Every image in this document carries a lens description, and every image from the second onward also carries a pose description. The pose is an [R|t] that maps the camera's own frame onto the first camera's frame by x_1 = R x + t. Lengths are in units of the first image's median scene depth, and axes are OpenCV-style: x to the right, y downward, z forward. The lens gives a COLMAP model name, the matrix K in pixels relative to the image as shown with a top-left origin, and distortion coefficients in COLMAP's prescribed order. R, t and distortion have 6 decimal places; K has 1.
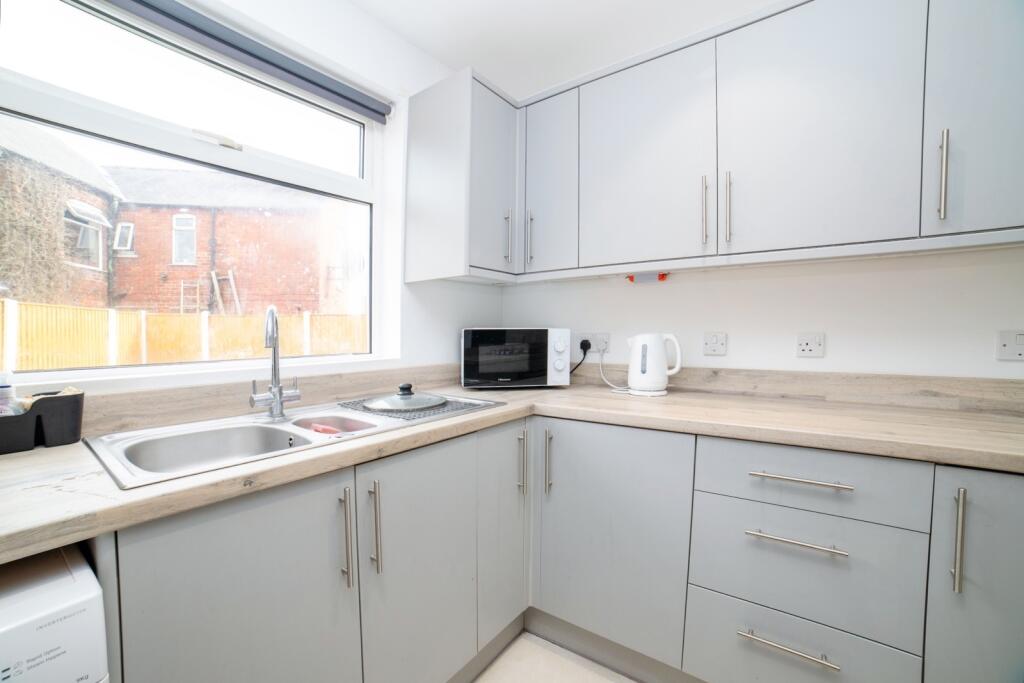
lens RADIAL K [[414.6, 0, 512.0], [0, 414.6, 341.5], [0, 0, 1]] dist [-0.101970, 0.035834]
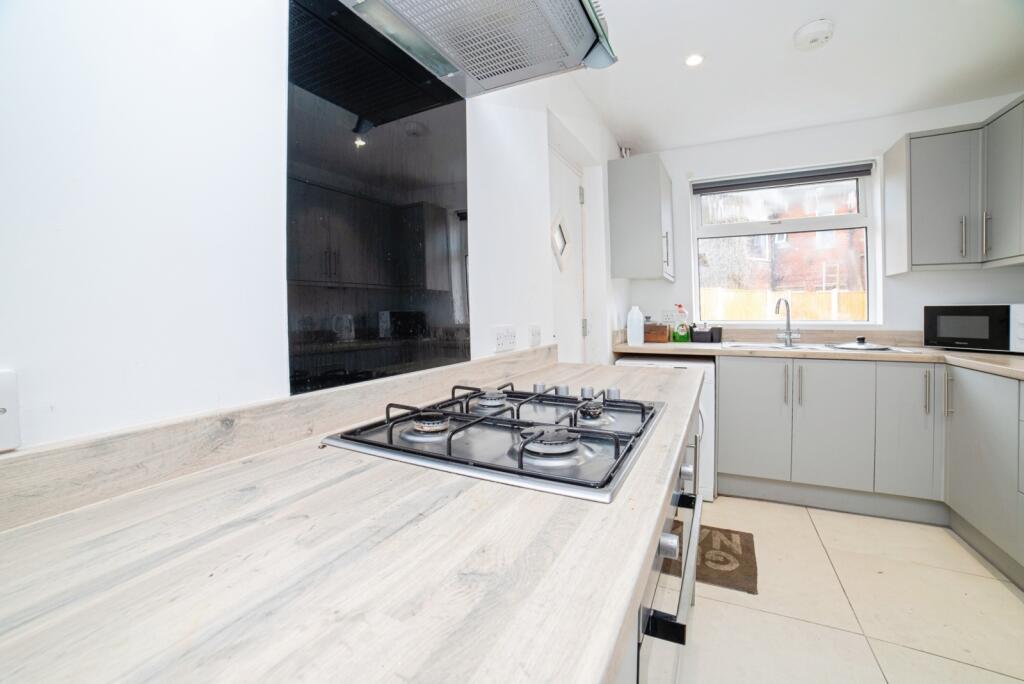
lens RADIAL K [[423.7, 0, 513.6], [0, 423.7, 317.0], [0, 0, 1]] dist [-0.105494, 0.033461]
pose [[0.178744, 0.019103, -0.983710, 0.939934], [-0.016901, 0.999724, 0.016343, 0.012343], [0.983750, 0.013705, 0.179018, -0.631233]]
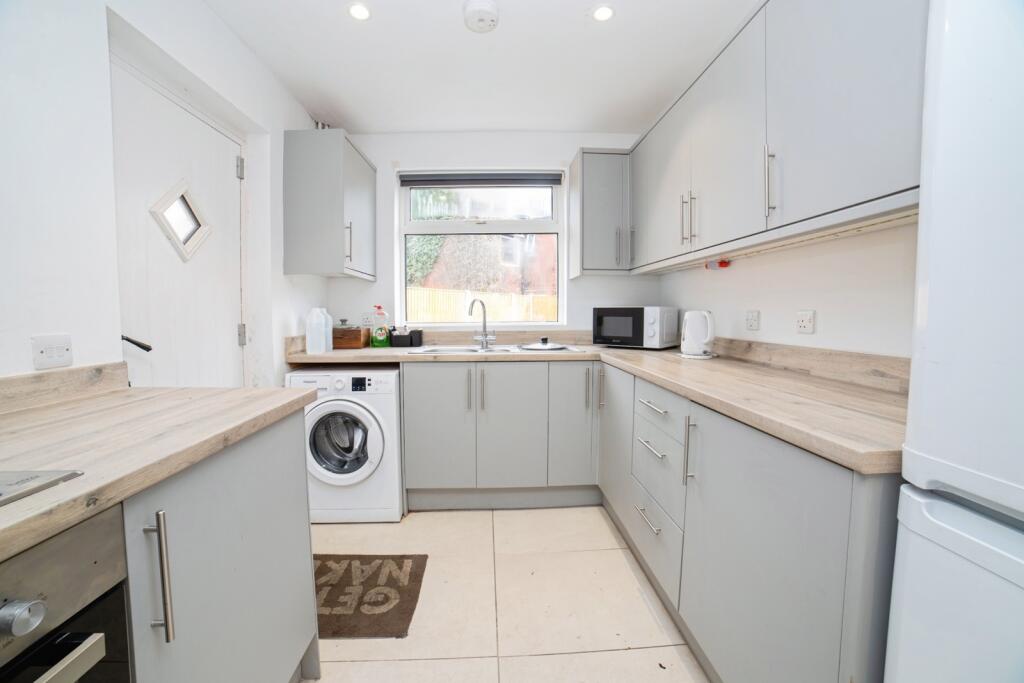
lens RADIAL K [[414.6, 0, 512.0], [0, 414.6, 341.5], [0, 0, 1]] dist [-0.101970, 0.035834]
pose [[0.638769, 0.059437, -0.767099, 0.872131], [-0.015614, 0.997808, 0.064312, 0.003969], [0.769240, -0.029103, 0.638297, -0.238650]]
